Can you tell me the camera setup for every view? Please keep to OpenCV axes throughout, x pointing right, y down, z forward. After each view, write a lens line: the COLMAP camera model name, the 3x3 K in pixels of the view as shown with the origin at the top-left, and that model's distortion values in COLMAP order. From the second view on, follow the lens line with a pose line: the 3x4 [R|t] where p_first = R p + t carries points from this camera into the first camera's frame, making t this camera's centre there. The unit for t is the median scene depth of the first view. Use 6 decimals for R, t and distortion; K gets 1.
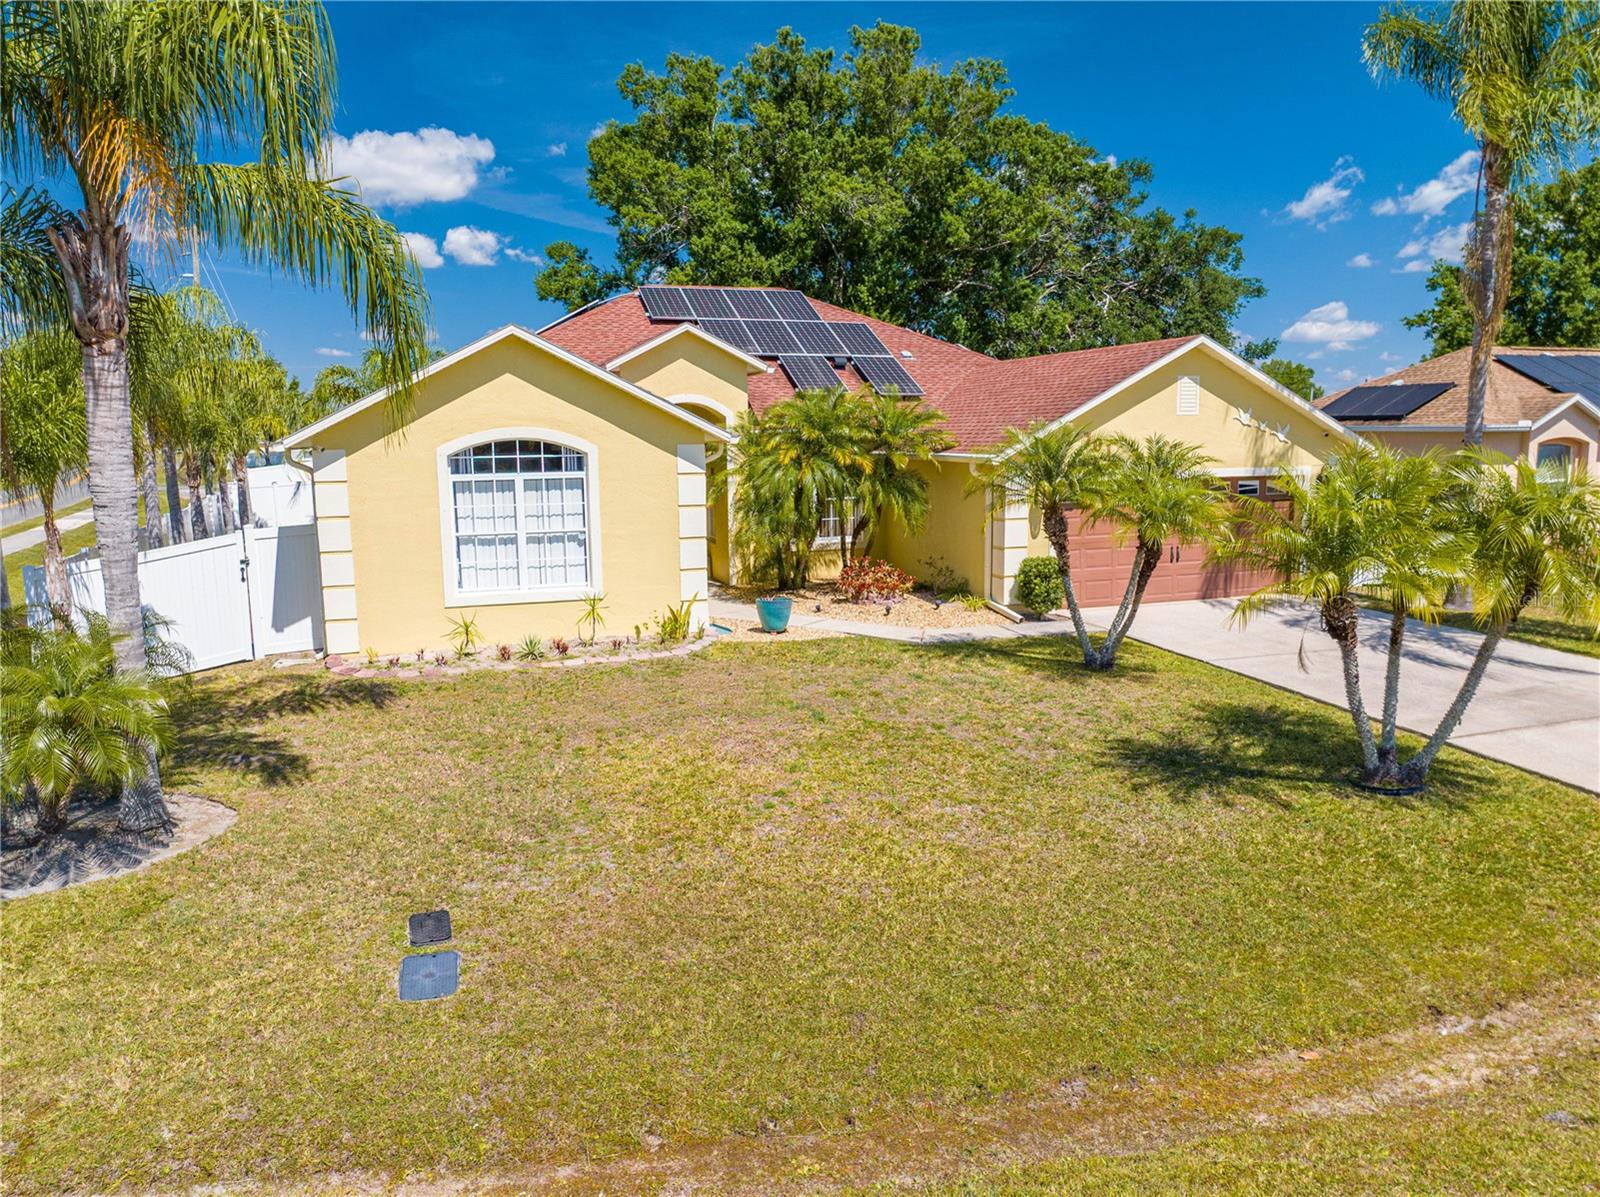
lens RADIAL K [[1132.0, 0, 793.5], [0, 1132.0, 598.9], [0, 0, 1]] dist [-0.043157, 0.011865]
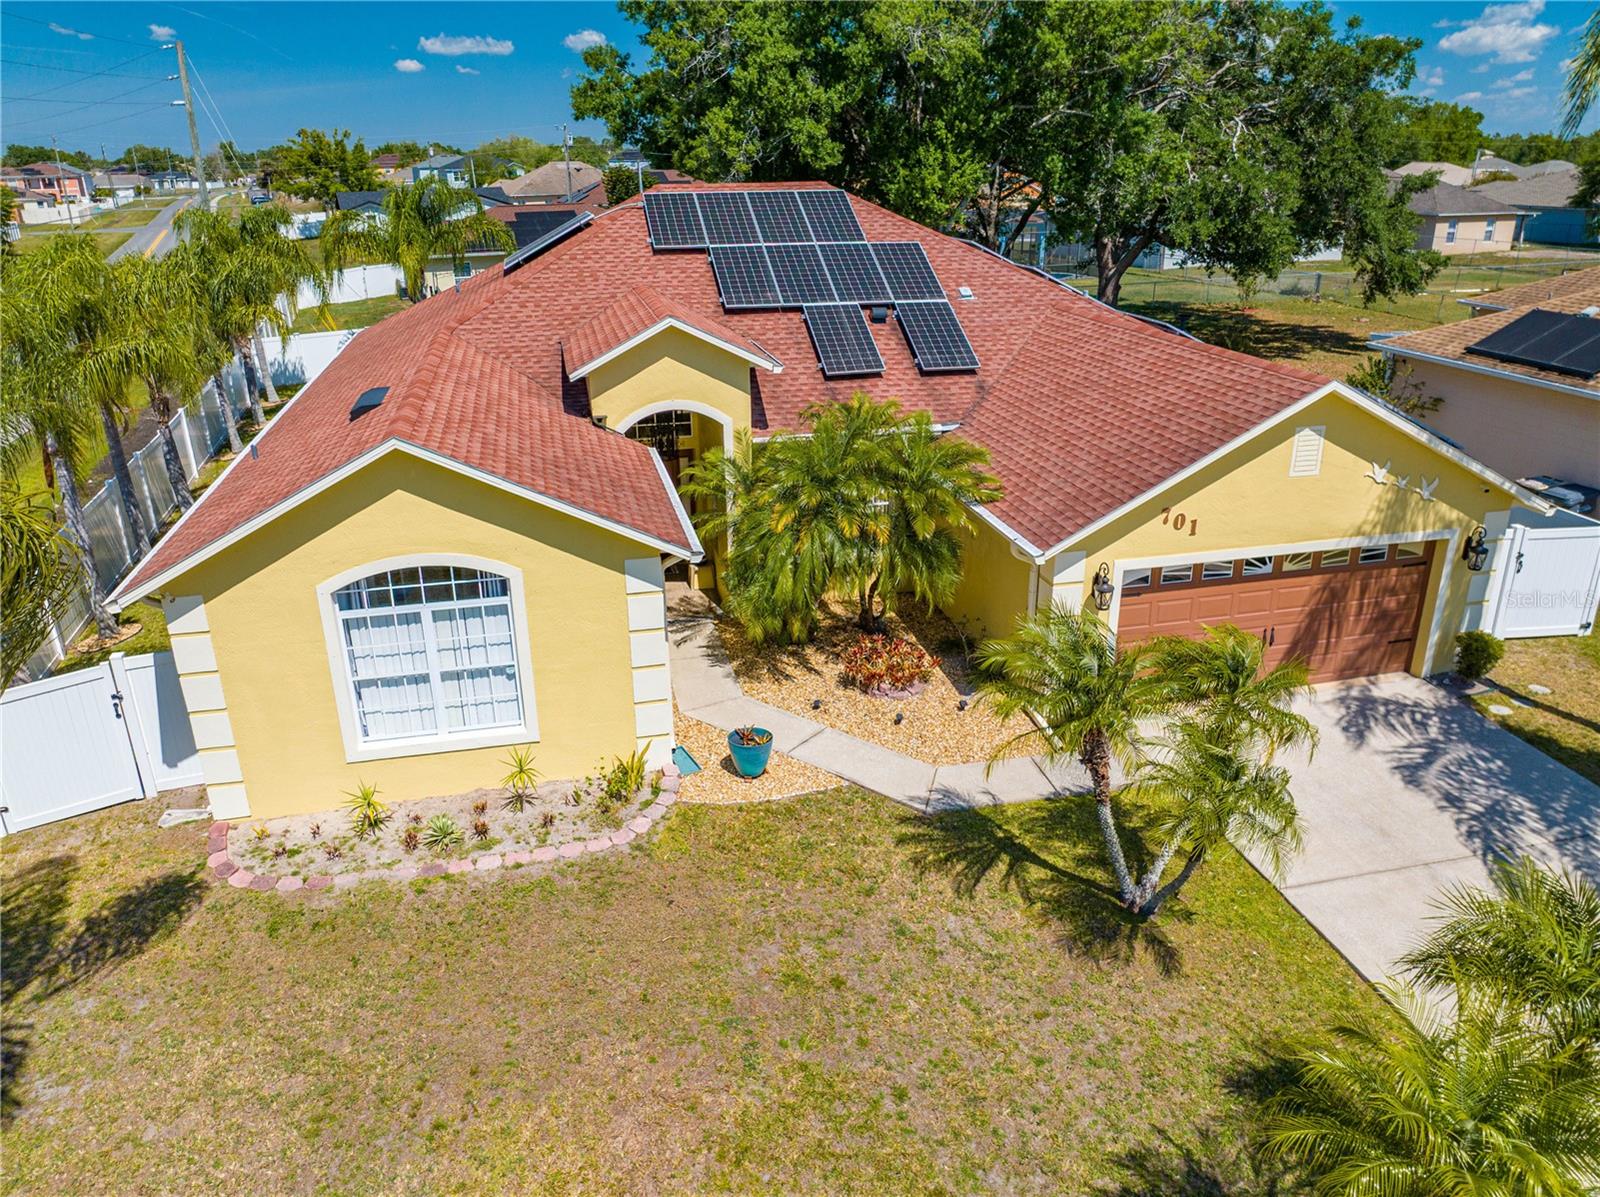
lens RADIAL K [[1132.2, 0, 789.7], [0, 1132.2, 598.6], [0, 0, 1]] dist [-0.037722, -0.004922]
pose [[0.995839, 0.033322, -0.084815, 0.069704], [-0.013226, 0.973742, 0.227272, -0.254985], [0.090161, -0.225205, 0.970131, 0.210623]]
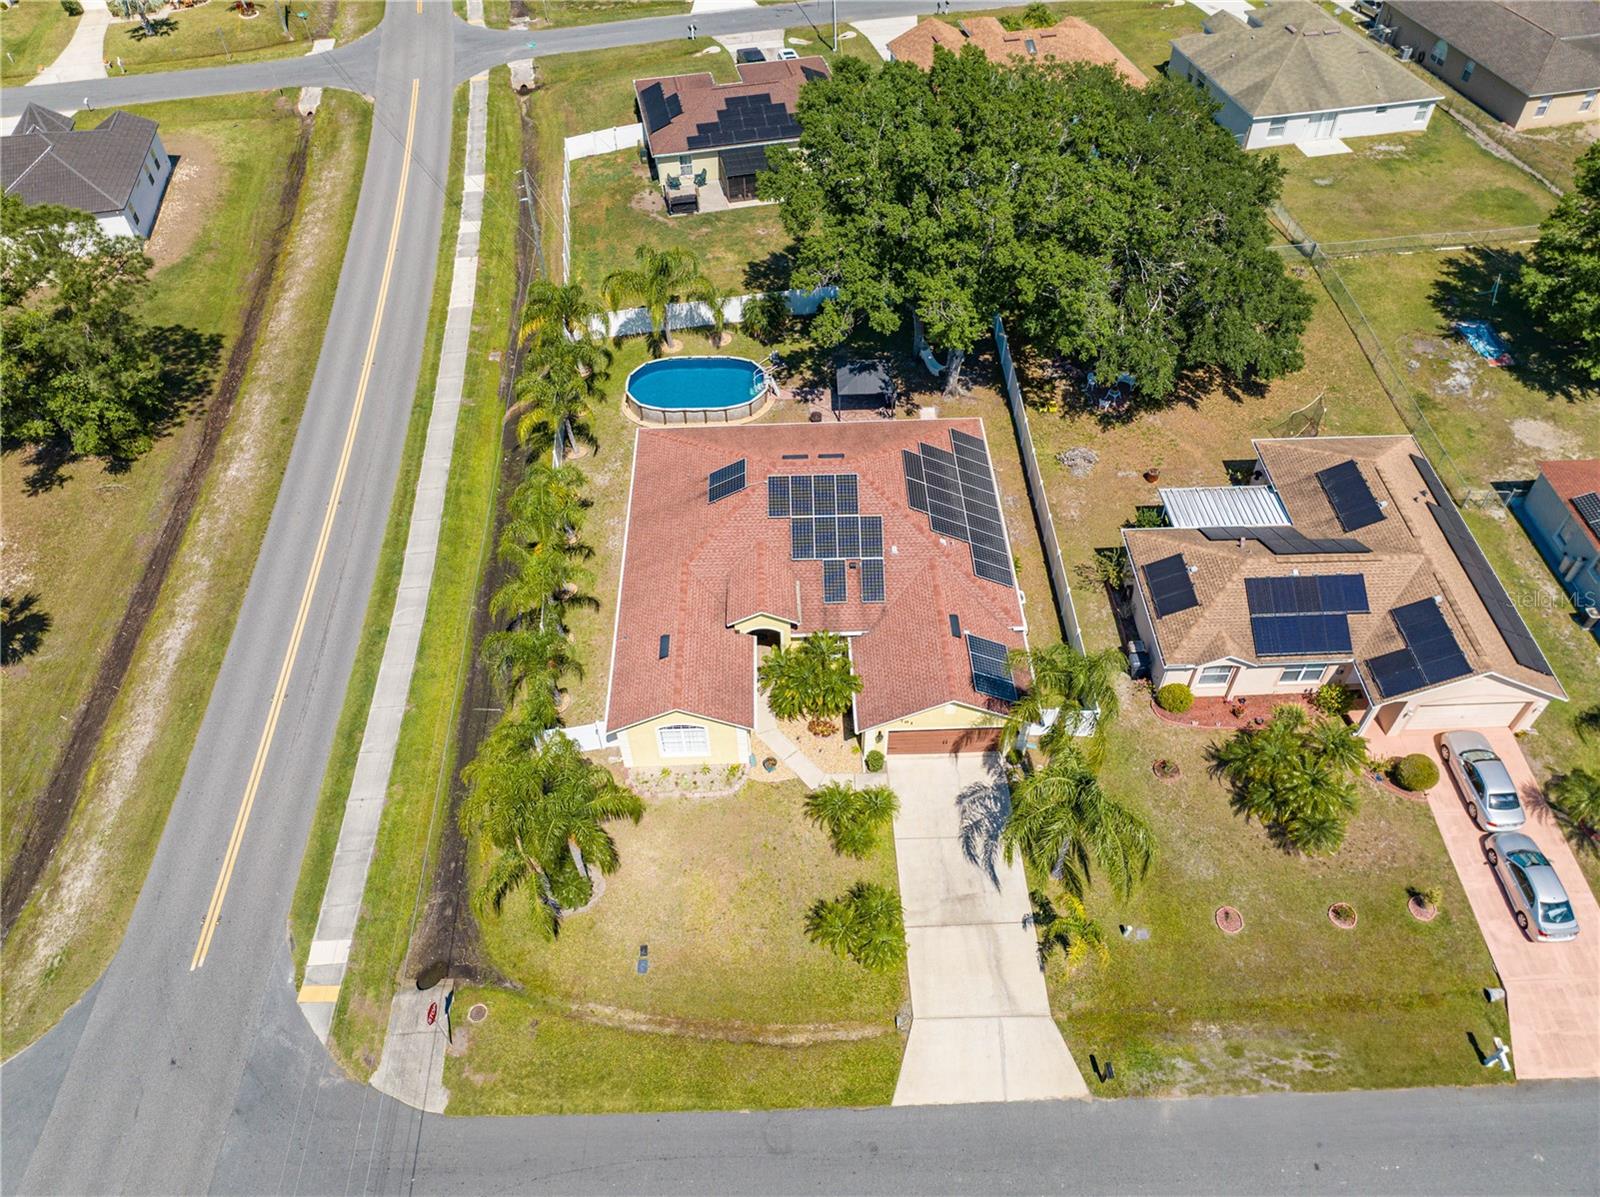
lens RADIAL K [[1132.0, 0, 793.5], [0, 1132.0, 598.9], [0, 0, 1]] dist [-0.043157, 0.011865]
pose [[0.958869, 0.207741, -0.193425, 0.452752], [-0.036599, 0.766235, 0.641517, -1.925827], [0.281479, -0.608052, 0.742322, -0.758440]]
